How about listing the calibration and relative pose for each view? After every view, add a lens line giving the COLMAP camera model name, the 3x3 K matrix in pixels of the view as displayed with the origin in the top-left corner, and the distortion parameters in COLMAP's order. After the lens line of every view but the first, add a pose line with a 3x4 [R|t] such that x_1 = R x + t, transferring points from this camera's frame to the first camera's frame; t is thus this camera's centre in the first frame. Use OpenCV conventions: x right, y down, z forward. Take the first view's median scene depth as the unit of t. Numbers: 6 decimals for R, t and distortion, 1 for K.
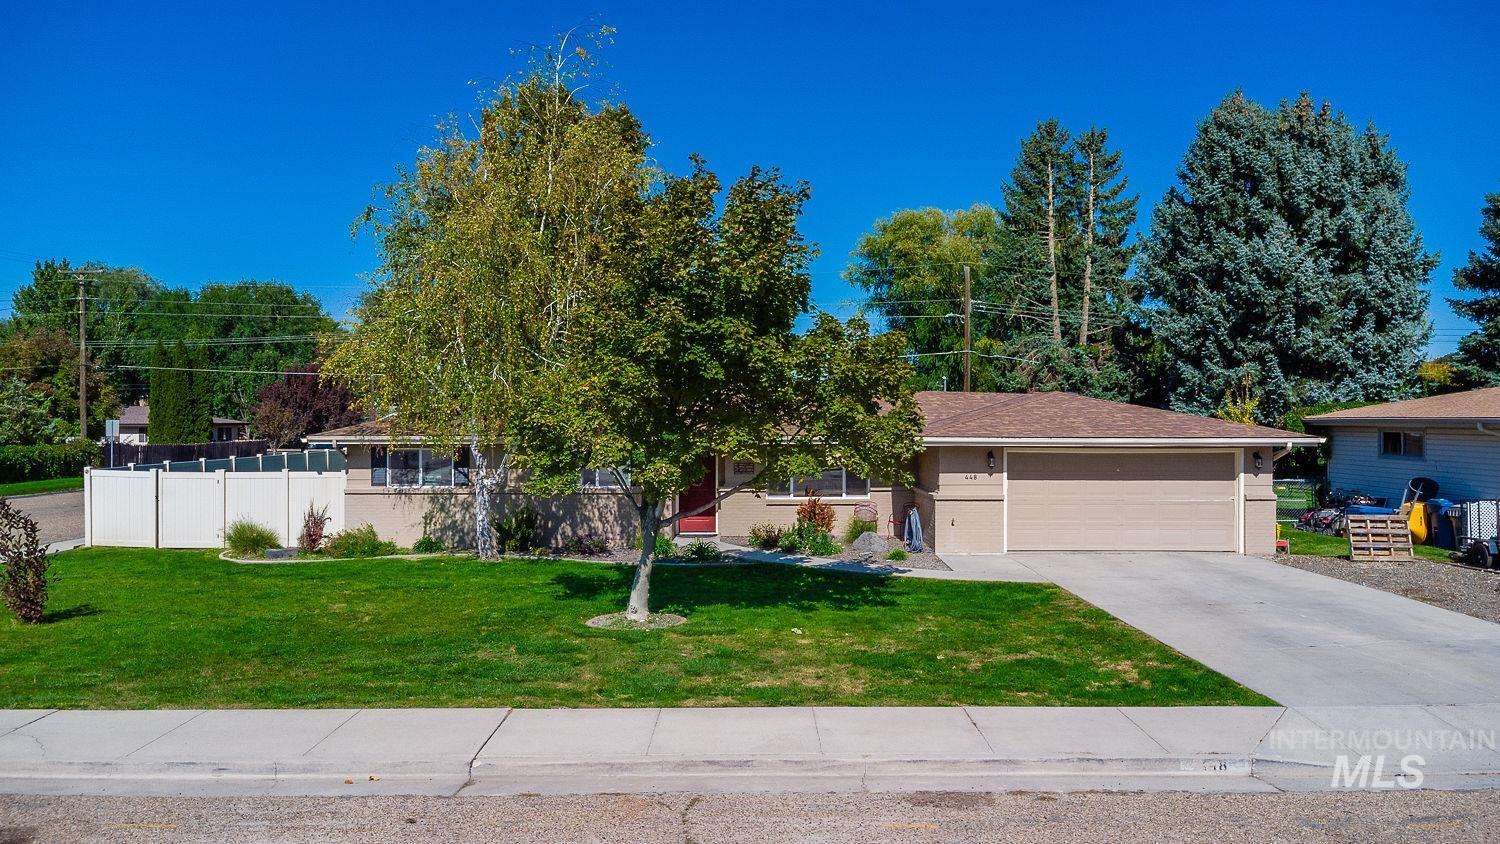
lens RADIAL K [[1110.9, 0, 750.0], [0, 1110.9, 422.0], [0, 0, 1]] dist [0.014497, 0.004392]
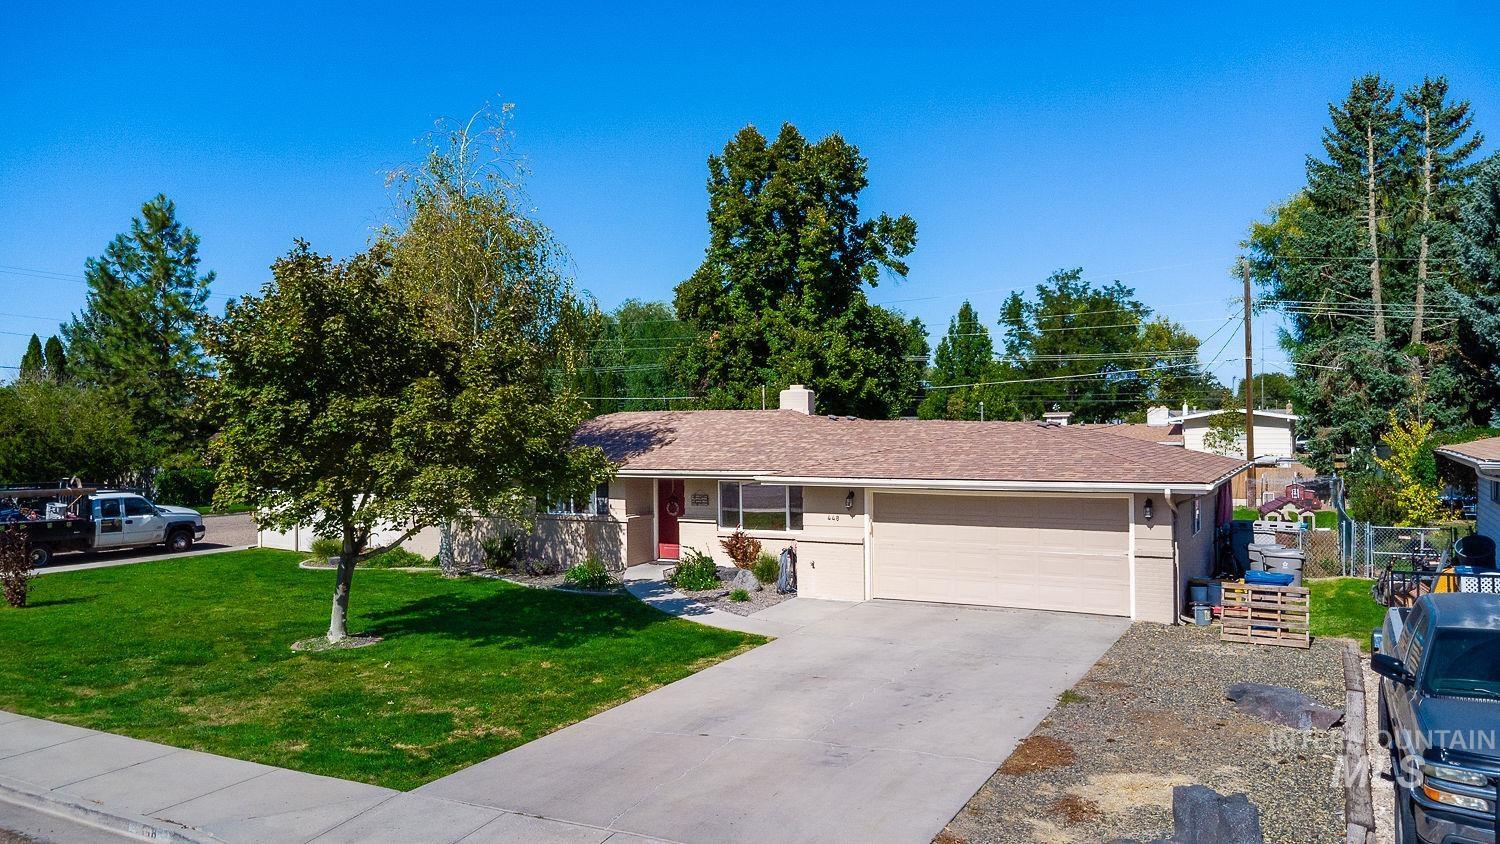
lens RADIAL K [[1092.5, 0, 750.0], [0, 1092.5, 422.0], [0, 0, 1]] dist [0.006400, -0.001348]
pose [[0.882845, -0.007643, -0.469602, 0.298449], [0.006713, 0.999971, -0.003656, -0.015414], [0.469616, 0.000076, 0.882871, 0.072767]]
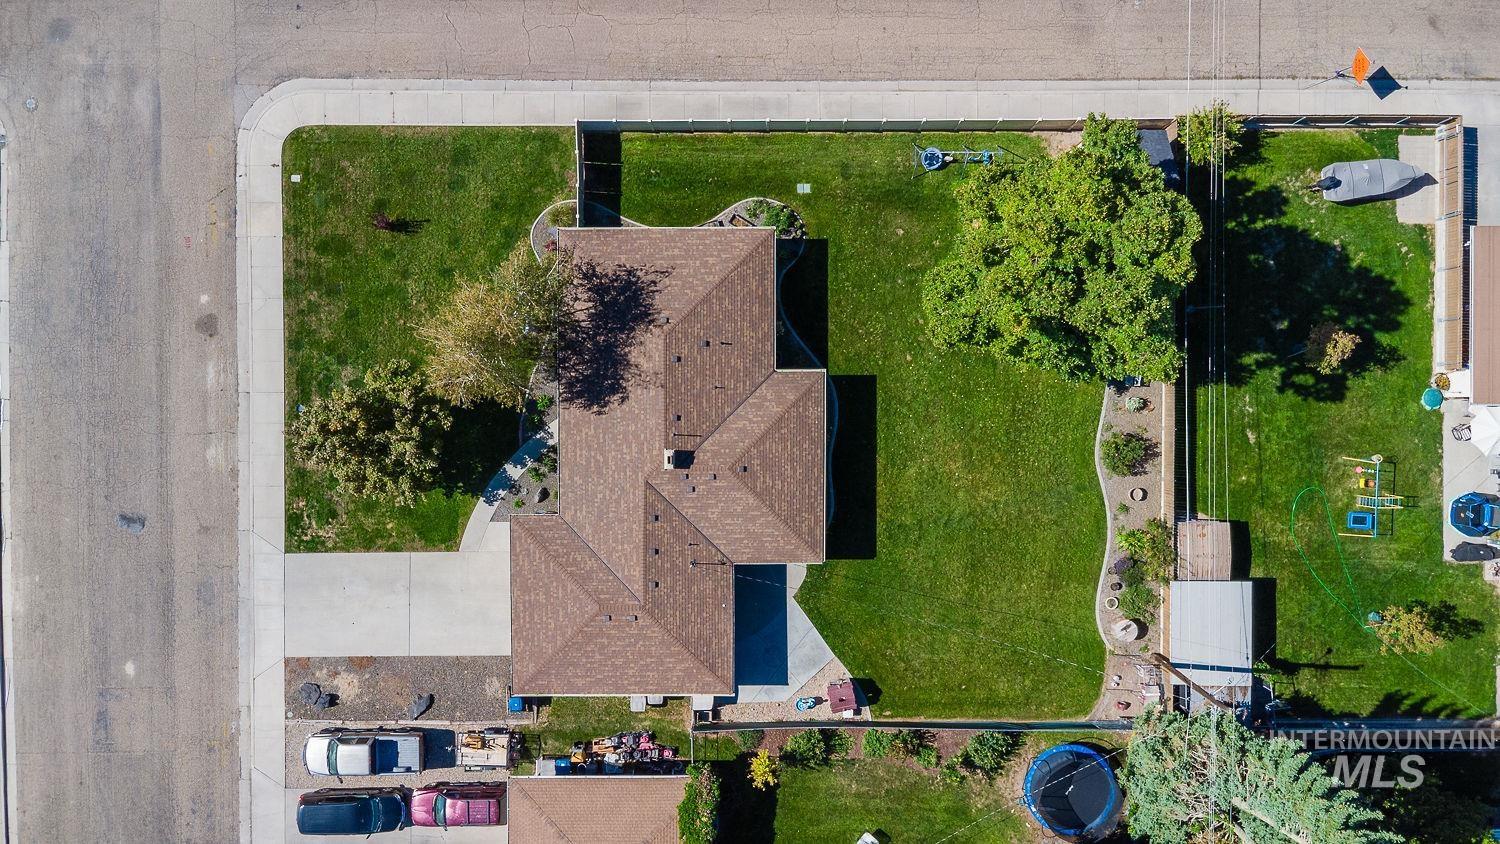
lens RADIAL K [[1110.9, 0, 750.0], [0, 1110.9, 422.0], [0, 0, 1]] dist [0.014497, 0.004392]
pose [[-0.005230, 0.999678, 0.024842, -0.054387], [-0.015828, -0.024922, 0.999564, -1.141610], [0.999861, 0.004834, 0.015953, 0.730887]]
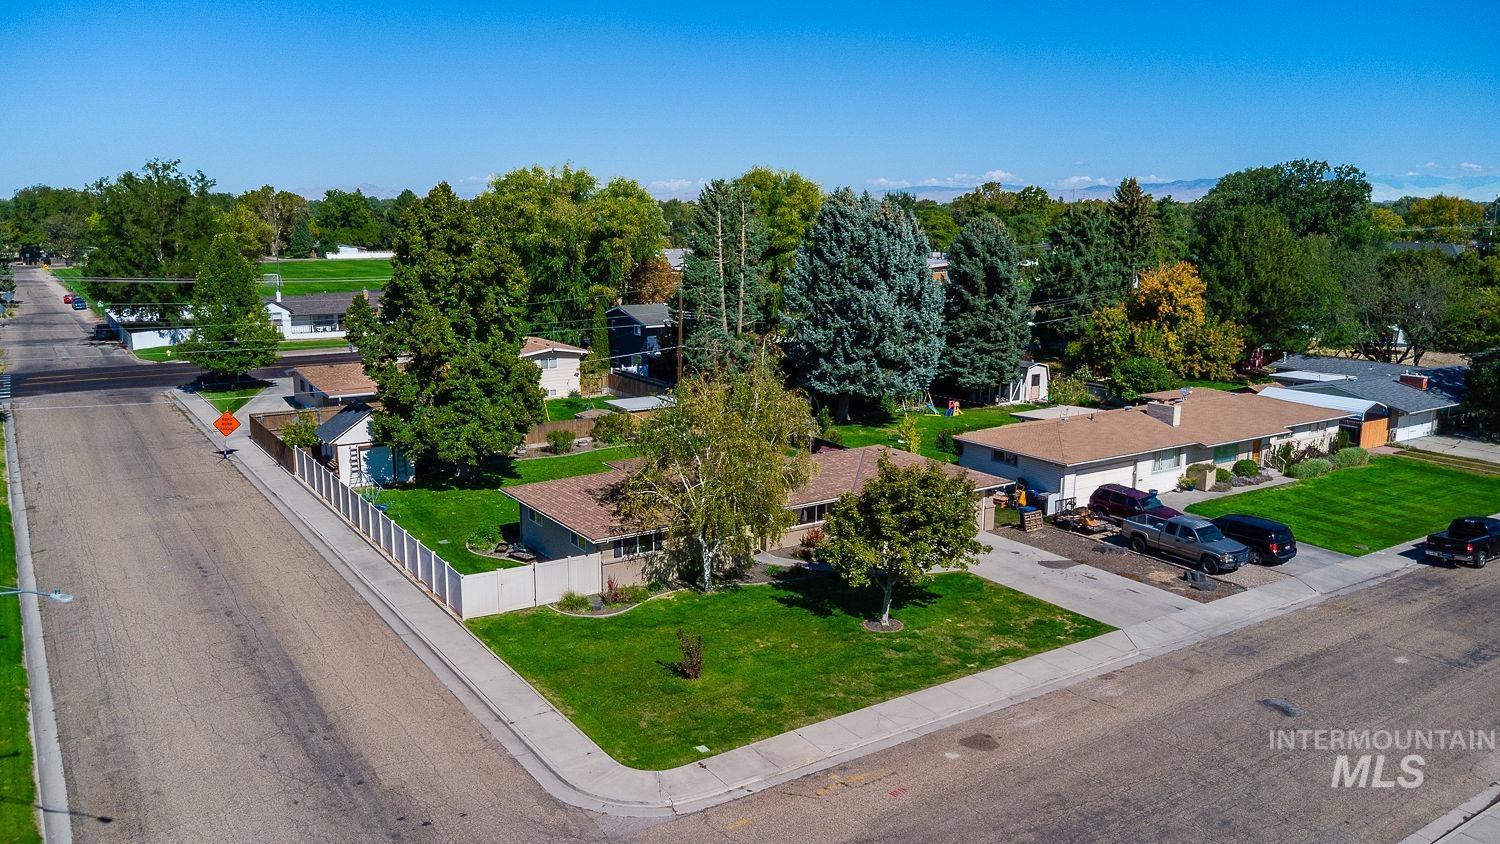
lens RADIAL K [[1110.9, 0, 750.0], [0, 1110.9, 422.0], [0, 0, 1]] dist [0.014497, 0.004392]
pose [[0.834679, -0.100565, 0.541478, -0.630638], [-0.001687, 0.982716, 0.185114, -0.280042], [-0.550734, -0.155424, 0.820082, -0.319898]]
